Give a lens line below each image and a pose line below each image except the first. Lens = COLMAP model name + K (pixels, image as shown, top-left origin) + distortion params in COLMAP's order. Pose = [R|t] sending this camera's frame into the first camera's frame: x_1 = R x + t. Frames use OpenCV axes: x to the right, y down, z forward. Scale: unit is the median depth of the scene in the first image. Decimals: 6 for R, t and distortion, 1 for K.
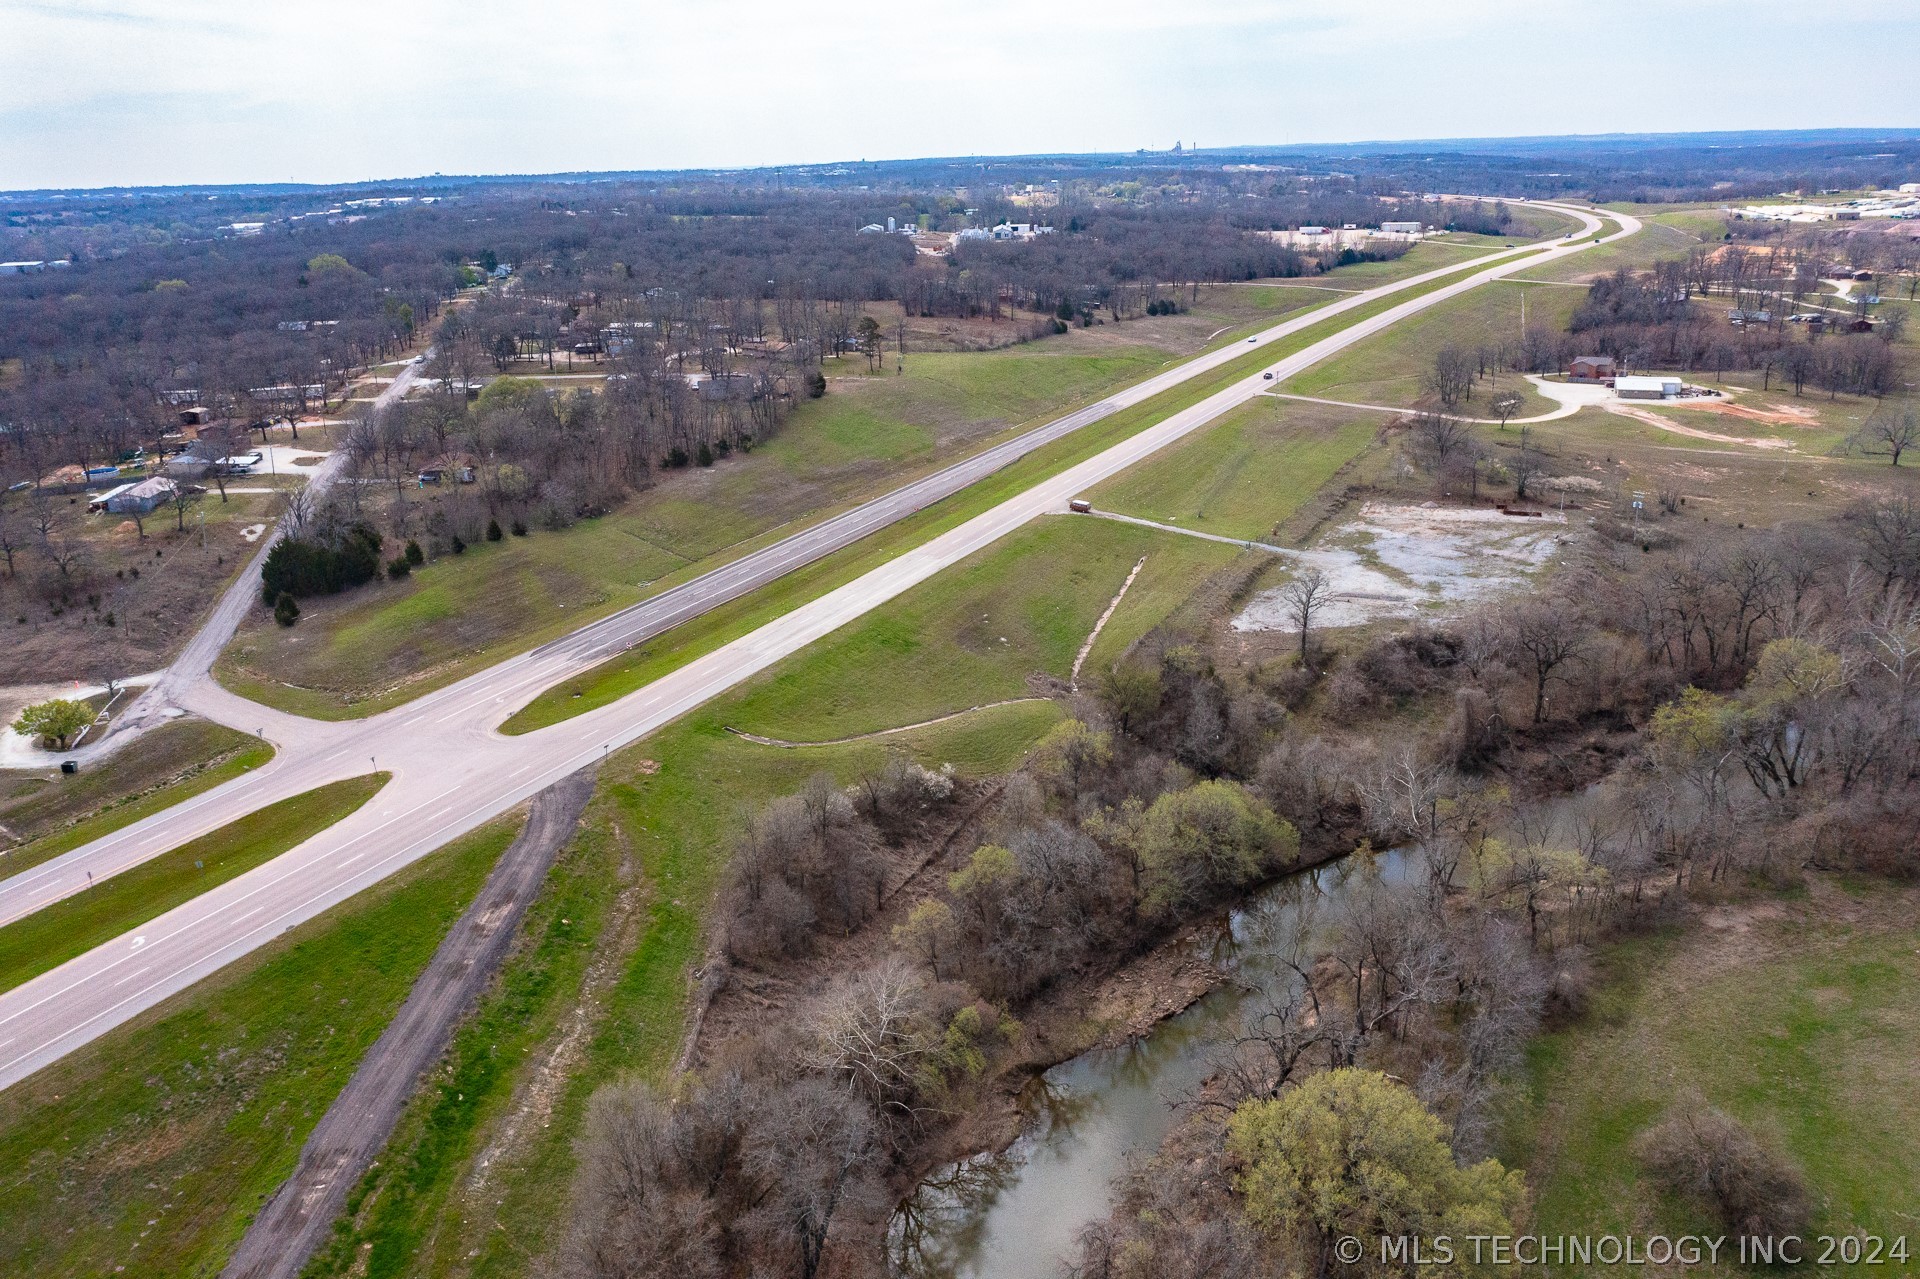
lens RADIAL K [[1522.1, 0, 962.5], [0, 1522.1, 631.2], [0, 0, 1]] dist [-0.021934, 0.006667]
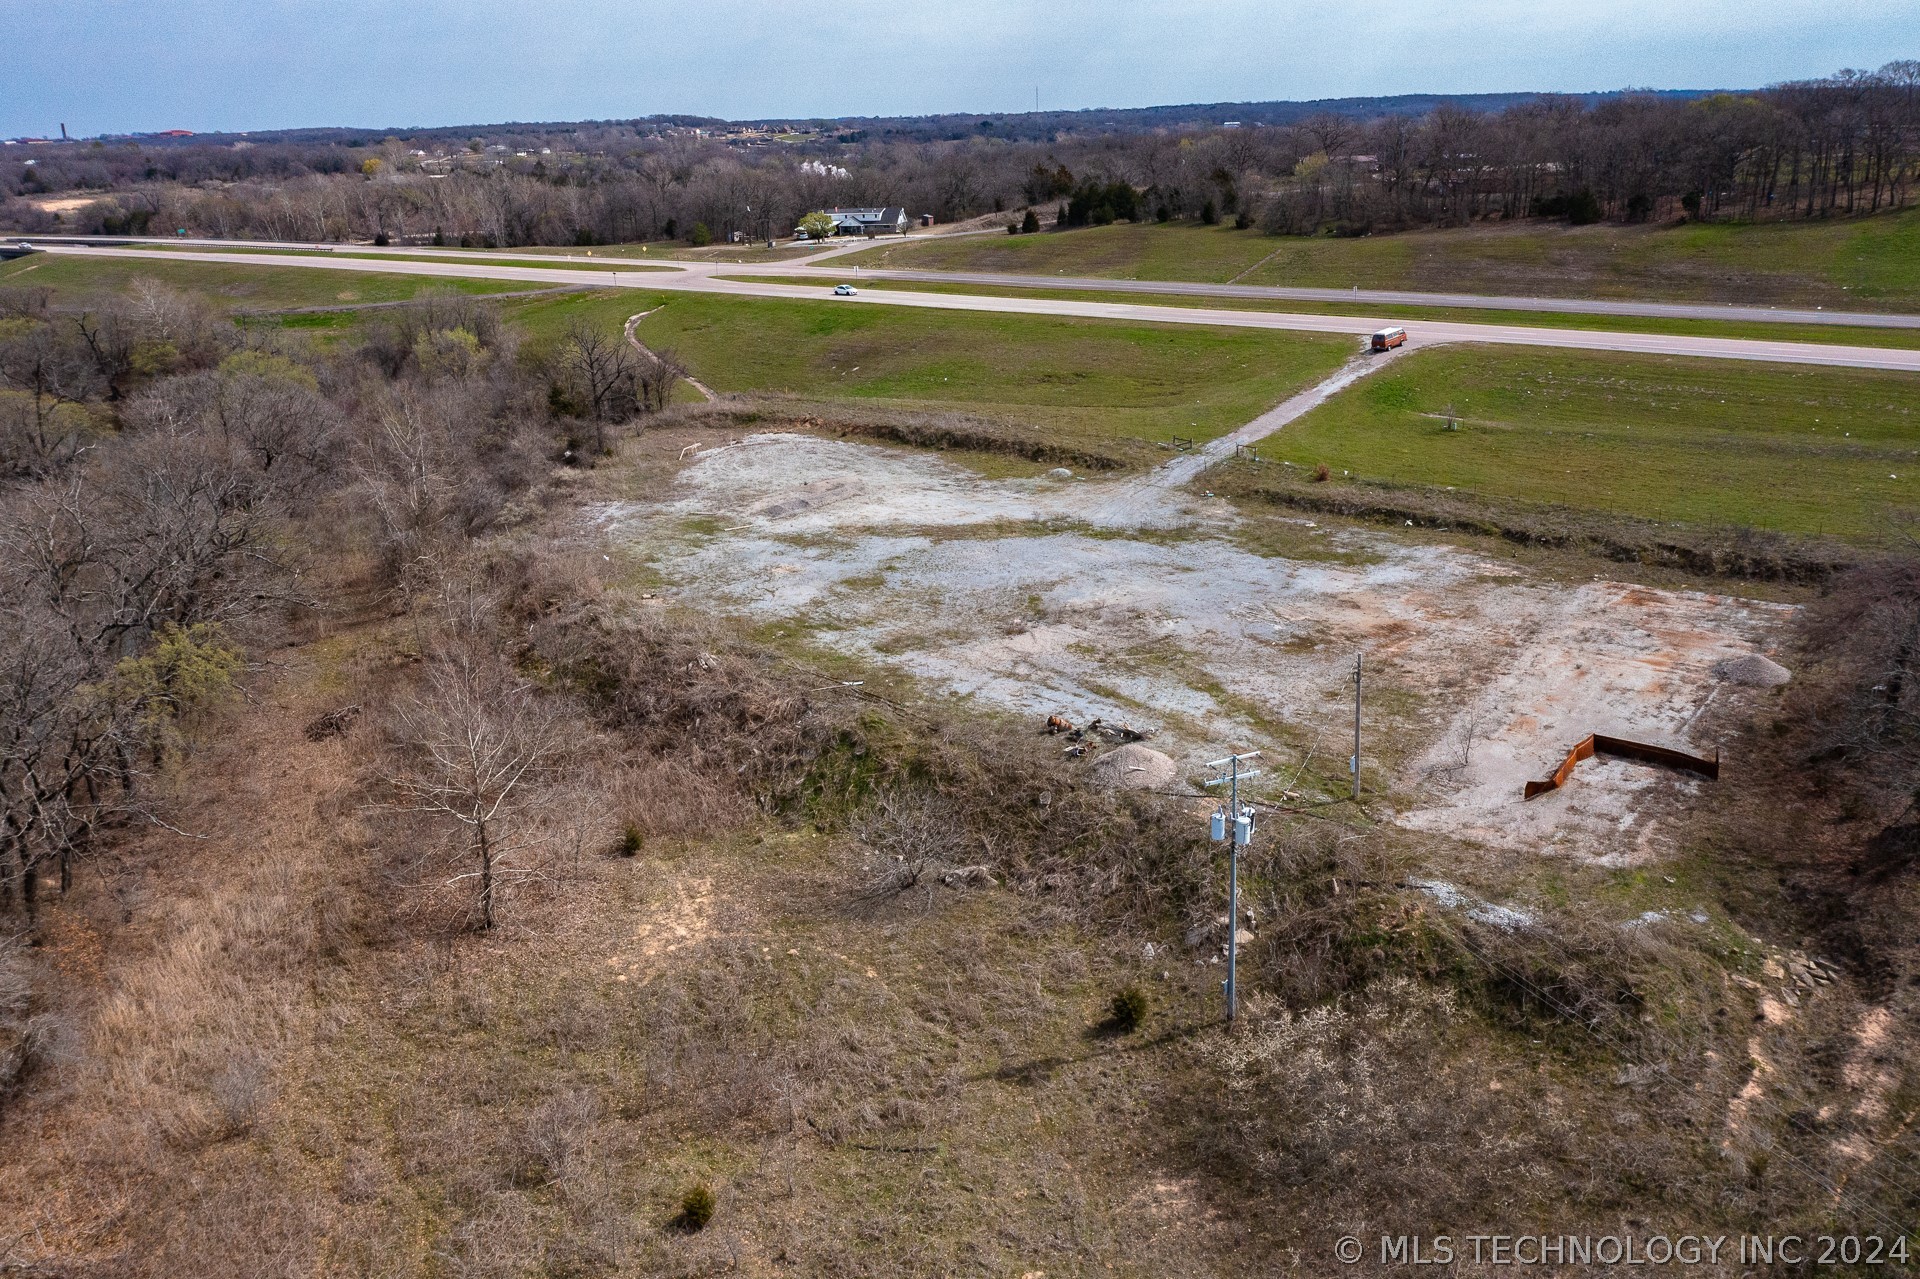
lens RADIAL K [[1522.1, 0, 968.5], [0, 1522.1, 624.7], [0, 0, 1]] dist [-0.021934, 0.006667]
pose [[-0.276606, 0.339954, -0.898844, 0.696232], [-0.251303, 0.877201, 0.409103, -0.196028], [0.927543, 0.339043, -0.157207, 1.123850]]
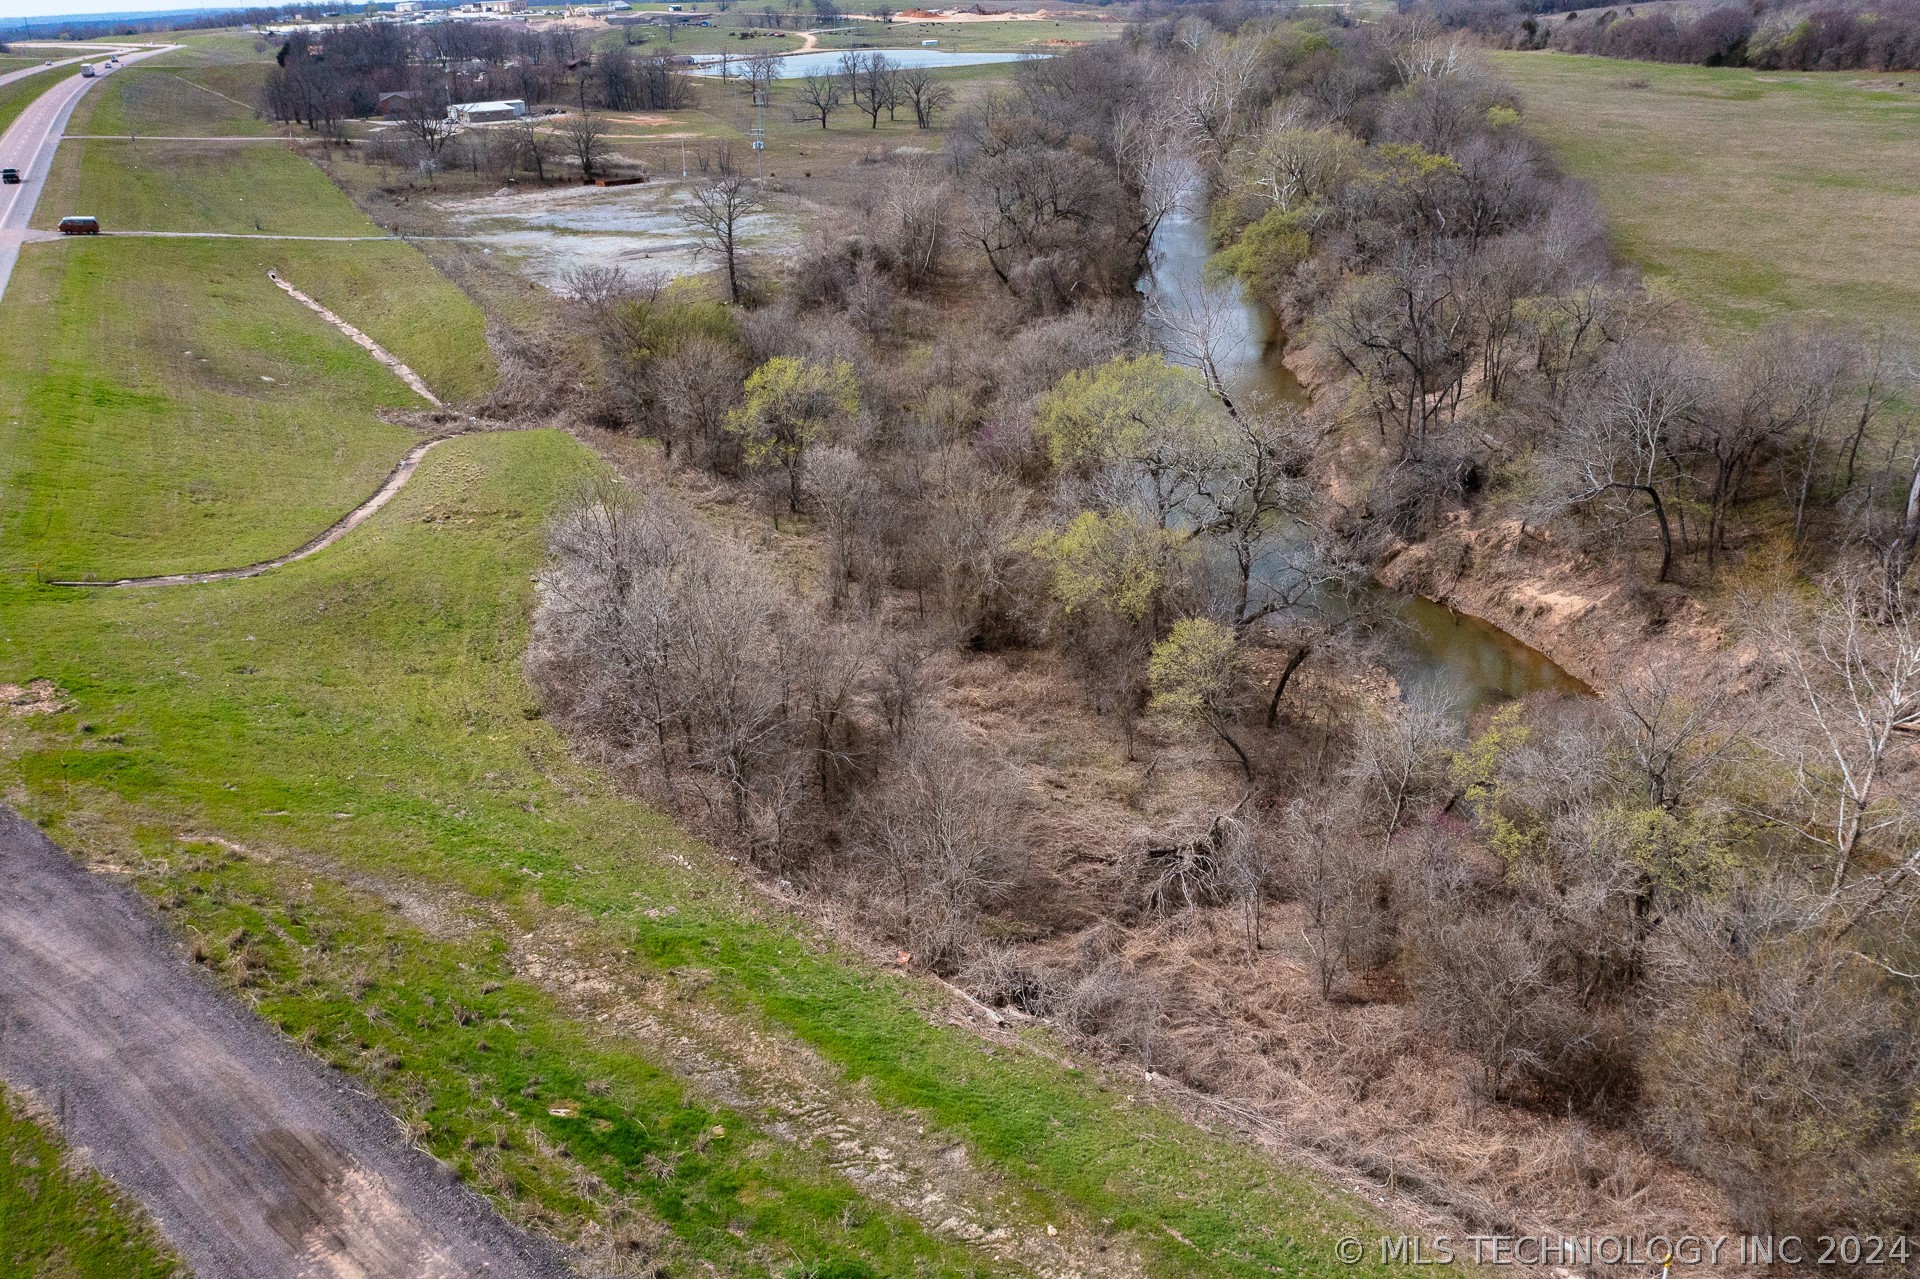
lens RADIAL K [[1522.1, 0, 968.7], [0, 1522.1, 628.6], [0, 0, 1]] dist [-0.021934, 0.006667]
pose [[0.582094, -0.310843, 0.751361, -0.230633], [0.261162, 0.946558, 0.189271, 0.047135], [-0.770040, 0.086054, 0.632165, 0.453862]]
